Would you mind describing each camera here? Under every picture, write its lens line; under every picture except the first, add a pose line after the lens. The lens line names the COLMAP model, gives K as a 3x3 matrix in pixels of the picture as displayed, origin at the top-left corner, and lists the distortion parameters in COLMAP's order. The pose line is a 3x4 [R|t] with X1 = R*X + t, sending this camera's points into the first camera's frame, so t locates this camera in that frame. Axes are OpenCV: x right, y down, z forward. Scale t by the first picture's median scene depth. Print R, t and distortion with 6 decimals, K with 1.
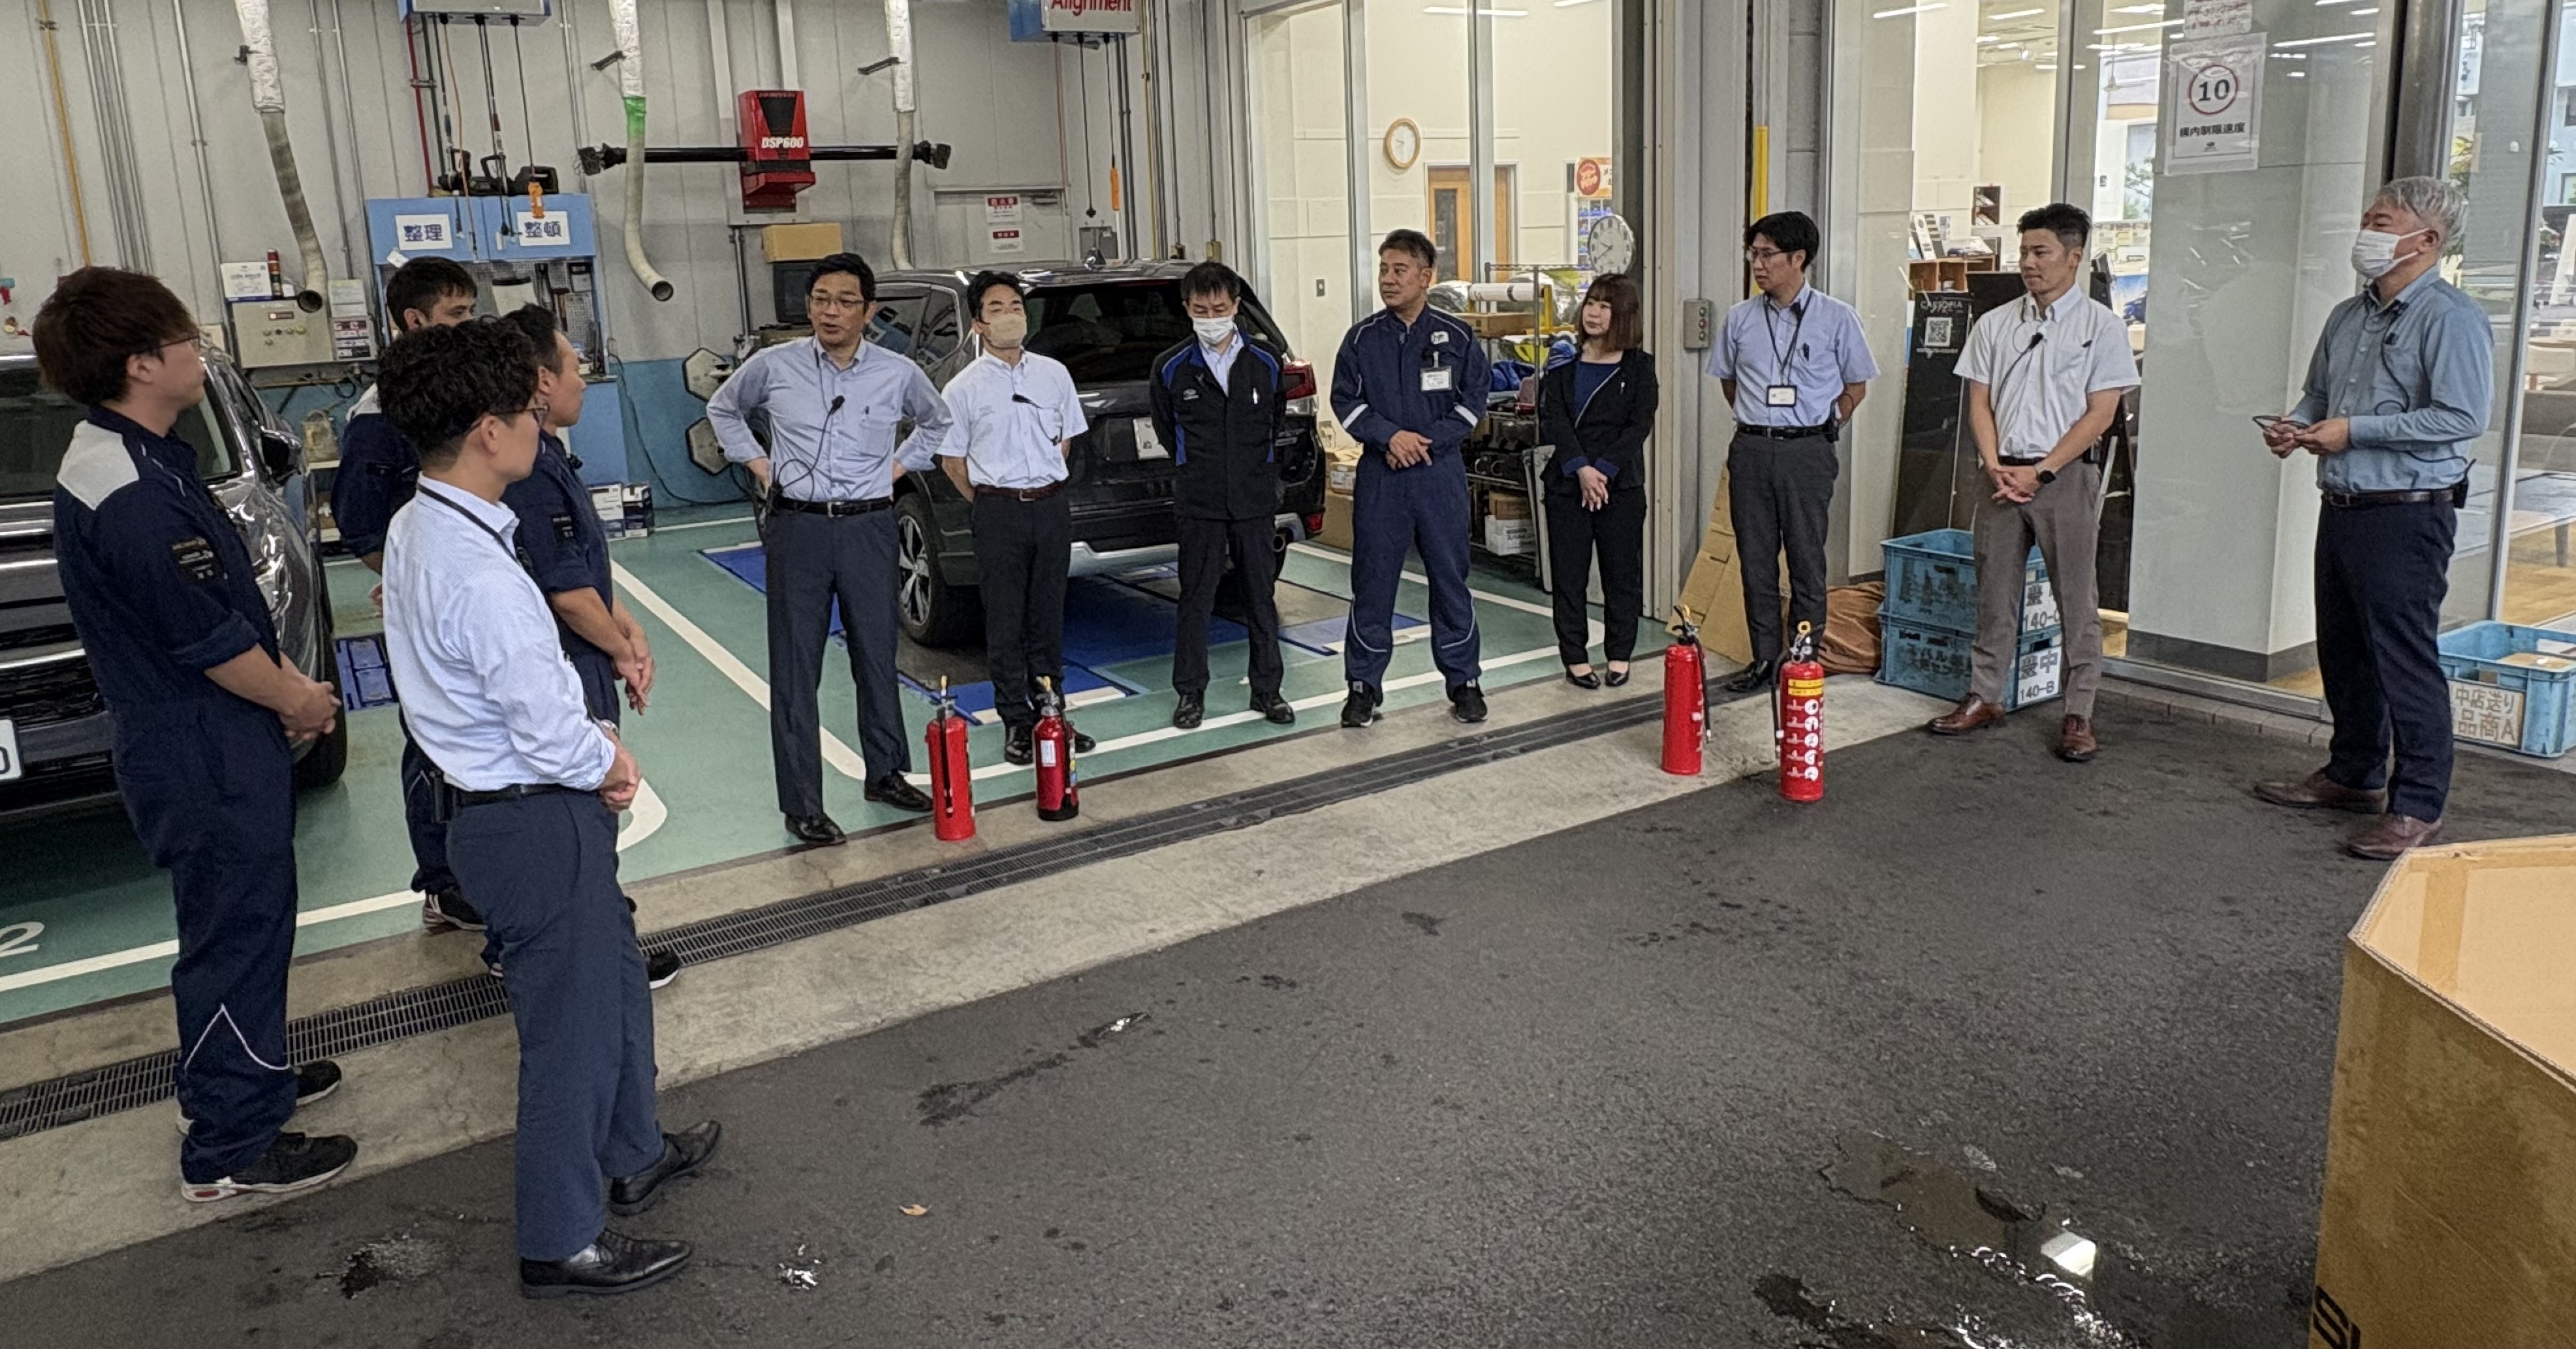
lens RADIAL K [[1661.0, 0, 1288.0], [0, 1661.0, 674.5], [0, 0, 1]] dist [-0.001152, -0.000318]
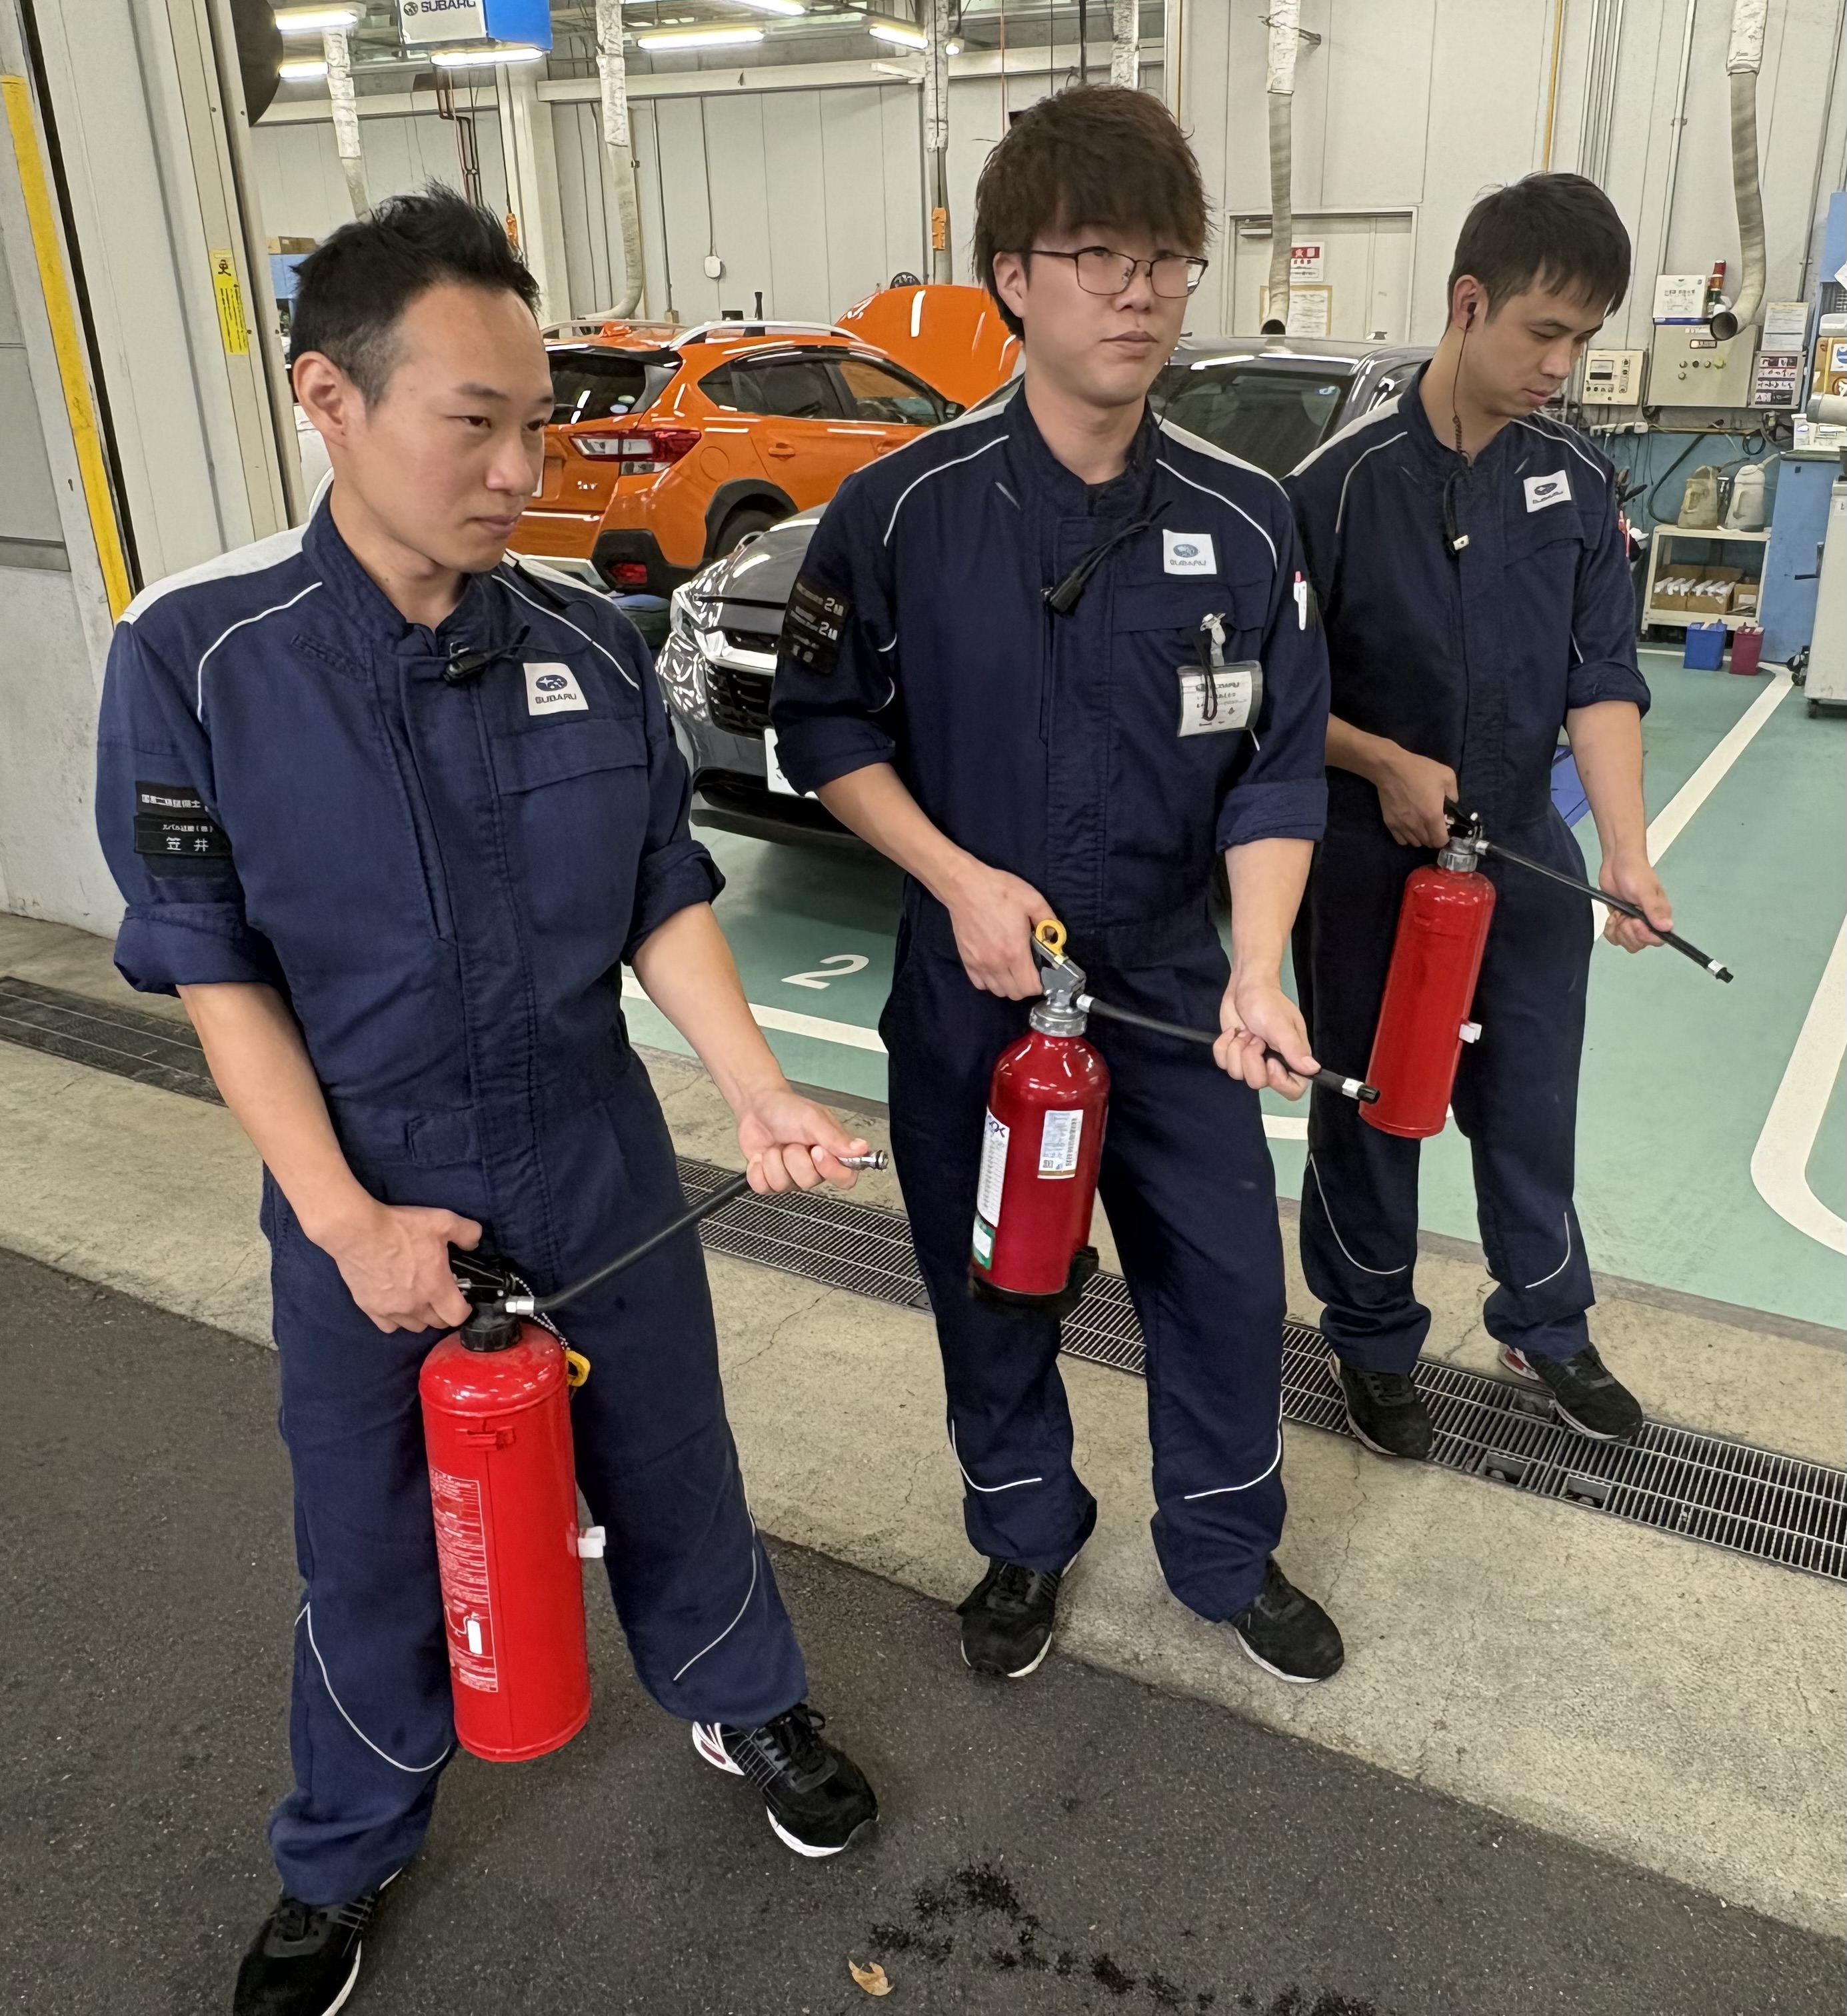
lens RADIAL K [[1829.5, 0, 923.5], [0, 1829.5, 1008.0], [0, 0, 1]] dist [0.012405, 0.008947]
pose [[0.500644, 0.348663, -0.792332, 0.038171], [-0.252864, 0.934282, 0.251352, -0.039708], [0.827898, 0.074514, 0.555907, 0.197329]]
